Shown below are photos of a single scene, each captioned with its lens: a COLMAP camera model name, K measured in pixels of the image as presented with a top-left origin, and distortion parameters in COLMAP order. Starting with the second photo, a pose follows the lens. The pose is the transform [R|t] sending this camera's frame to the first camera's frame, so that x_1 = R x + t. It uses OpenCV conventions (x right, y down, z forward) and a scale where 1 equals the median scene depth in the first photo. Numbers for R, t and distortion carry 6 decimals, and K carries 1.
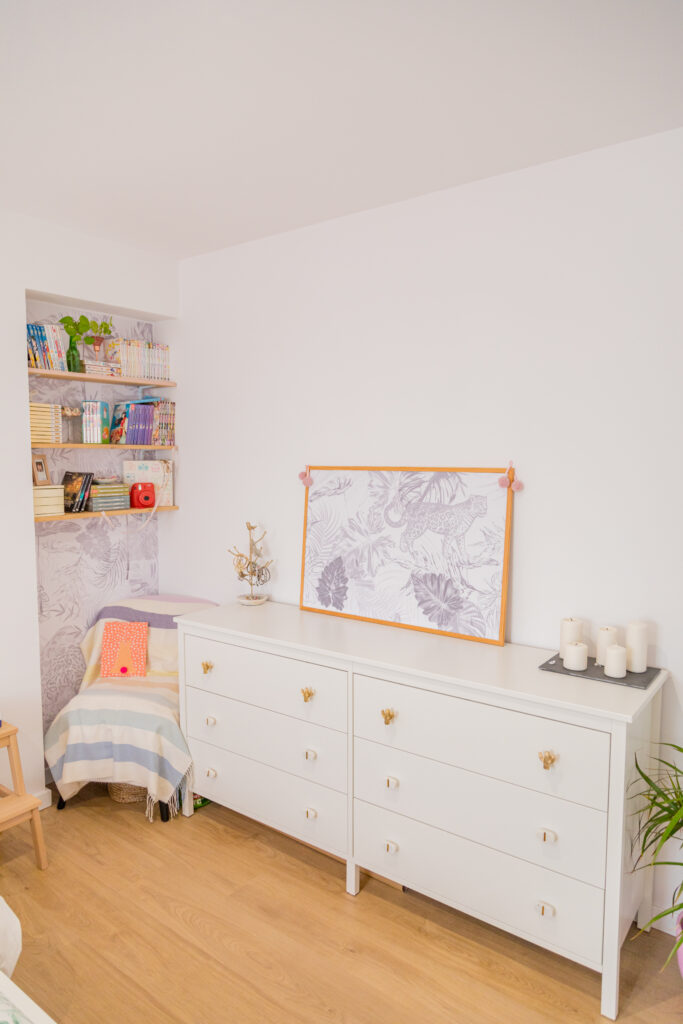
lens RADIAL K [[687.7, 0, 341.5], [0, 687.7, 512.0], [0, 0, 1]] dist [-0.007895, -0.003372]
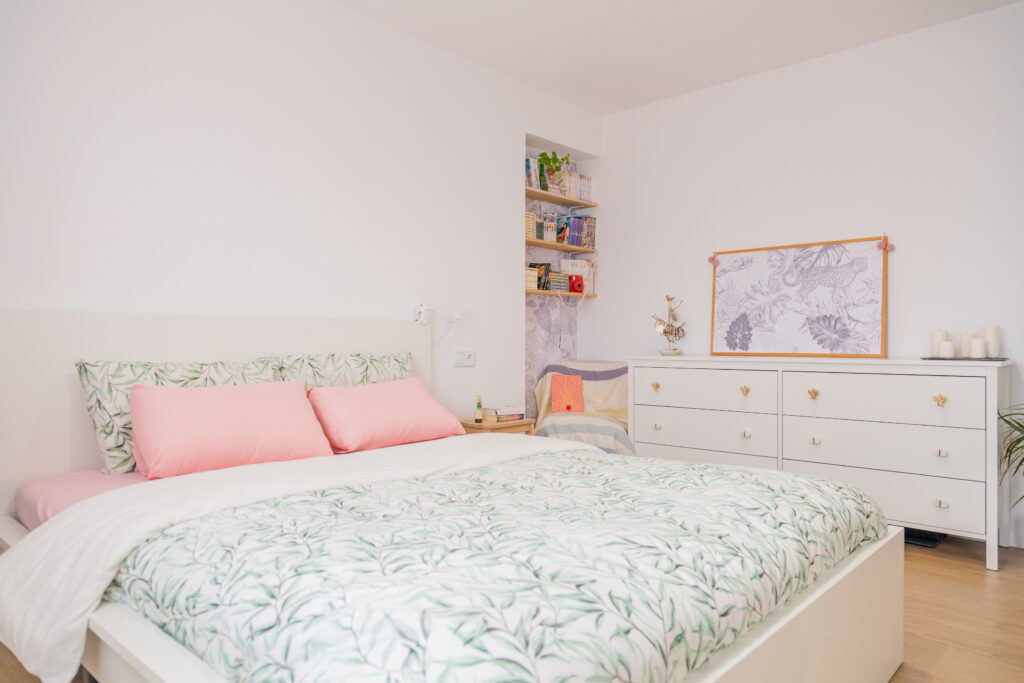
lens RADIAL K [[686.5, 0, 512.0], [0, 686.5, 341.5], [0, 0, 1]] dist [0.001783, 0.001237]
pose [[0.995579, -0.000771, -0.093925, -0.343465], [-0.006622, 0.996902, -0.078379, 0.235915], [0.093694, 0.078655, 0.992489, -0.426538]]
